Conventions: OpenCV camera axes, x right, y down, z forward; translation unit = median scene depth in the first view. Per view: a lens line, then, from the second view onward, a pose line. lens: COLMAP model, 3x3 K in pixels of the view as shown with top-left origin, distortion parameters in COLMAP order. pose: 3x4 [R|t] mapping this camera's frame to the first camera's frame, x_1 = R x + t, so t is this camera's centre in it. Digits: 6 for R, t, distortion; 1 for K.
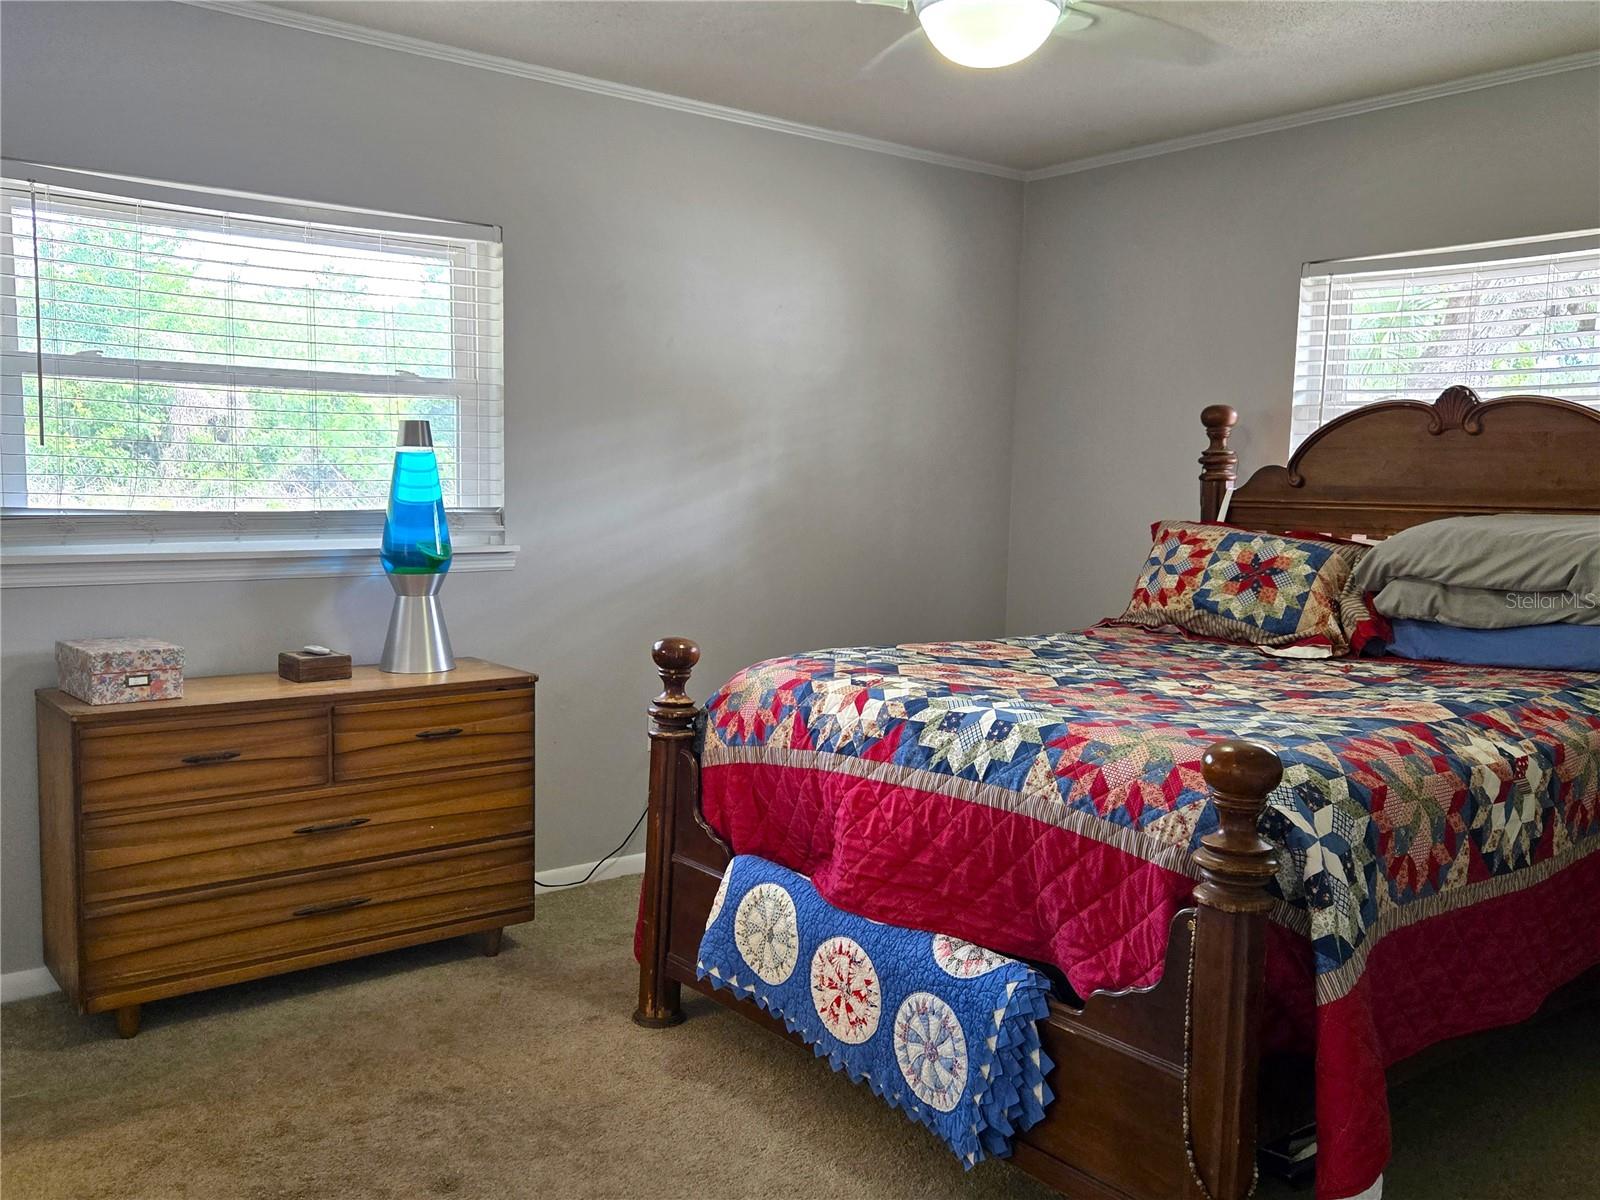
lens RADIAL K [[1379.5, 0, 790.9], [0, 1379.5, 597.0], [0, 0, 1]] dist [0.106739, -0.118831]
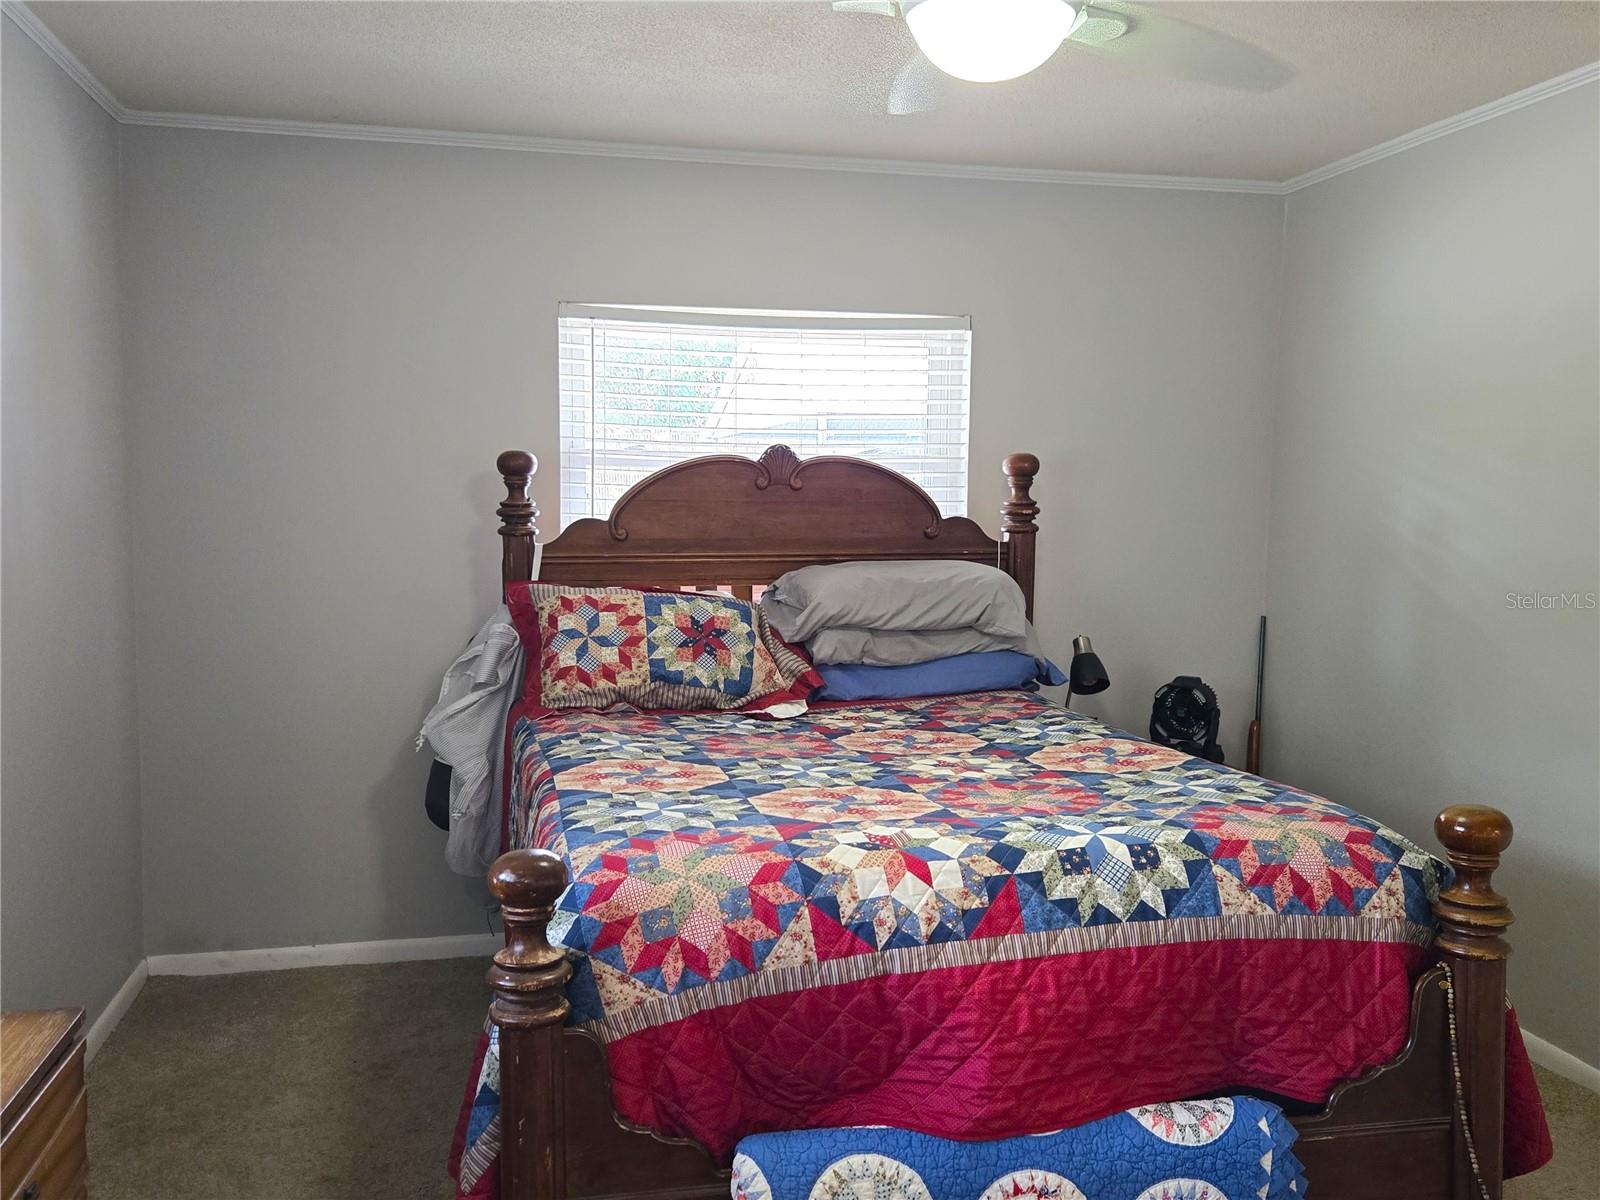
lens RADIAL K [[1379.5, 0, 790.9], [0, 1379.5, 597.0], [0, 0, 1]] dist [0.106739, -0.118831]
pose [[0.436960, -0.087066, 0.895257, -0.643405], [0.083326, 0.994943, 0.056090, -0.121625], [-0.895613, 0.050089, 0.442005, 0.693171]]
